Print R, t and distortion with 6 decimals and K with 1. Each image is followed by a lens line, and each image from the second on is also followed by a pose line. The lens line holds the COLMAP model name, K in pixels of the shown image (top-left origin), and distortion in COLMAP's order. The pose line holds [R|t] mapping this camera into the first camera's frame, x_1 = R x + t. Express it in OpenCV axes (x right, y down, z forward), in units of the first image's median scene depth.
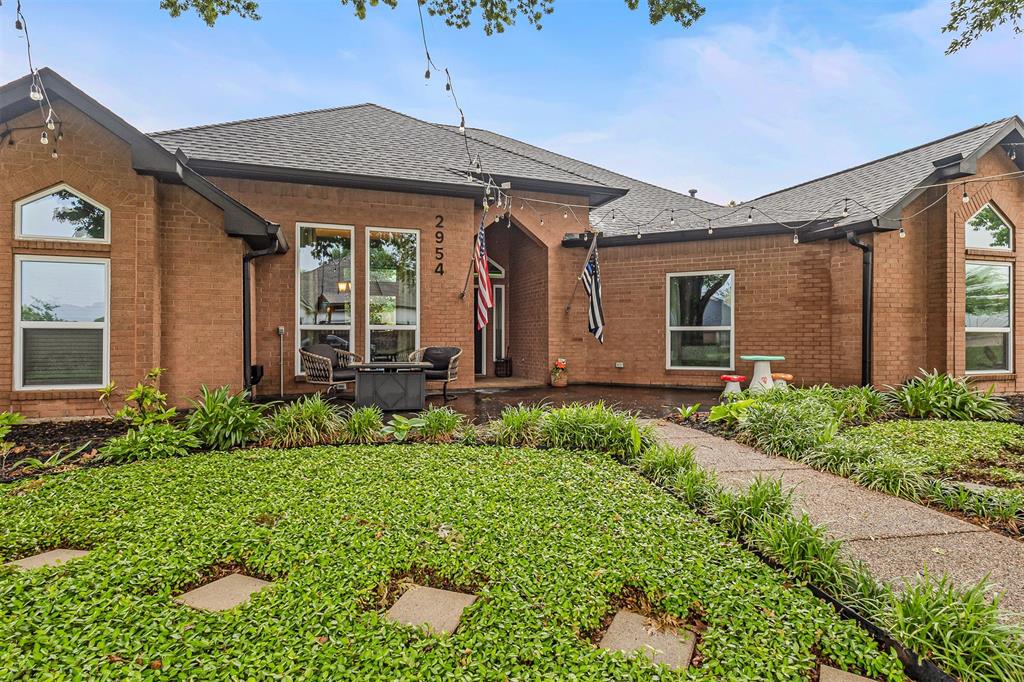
lens RADIAL K [[531.1, 0, 512.0], [0, 531.1, 341.0], [0, 0, 1]] dist [0.001722, -0.000205]
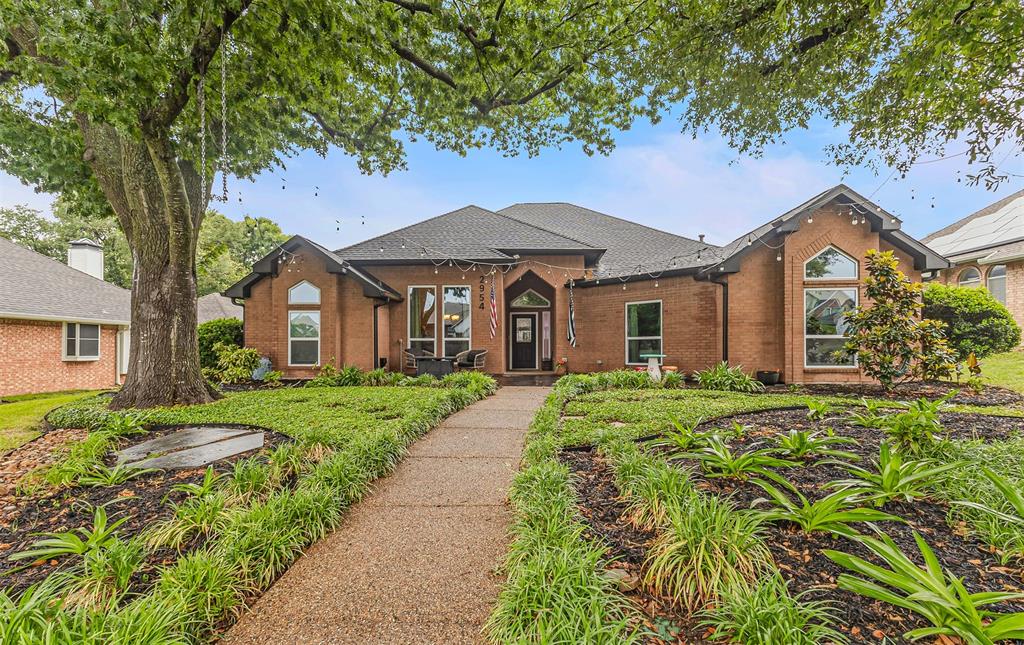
lens RADIAL K [[442.9, 0, 515.1], [0, 442.9, 347.7], [0, 0, 1]] dist [0.000020, 0.000041]
pose [[0.937717, -0.002525, -0.347391, 0.505953], [-0.000777, 0.999956, -0.009366, 0.018853], [0.347399, 0.009053, 0.937674, -0.369767]]
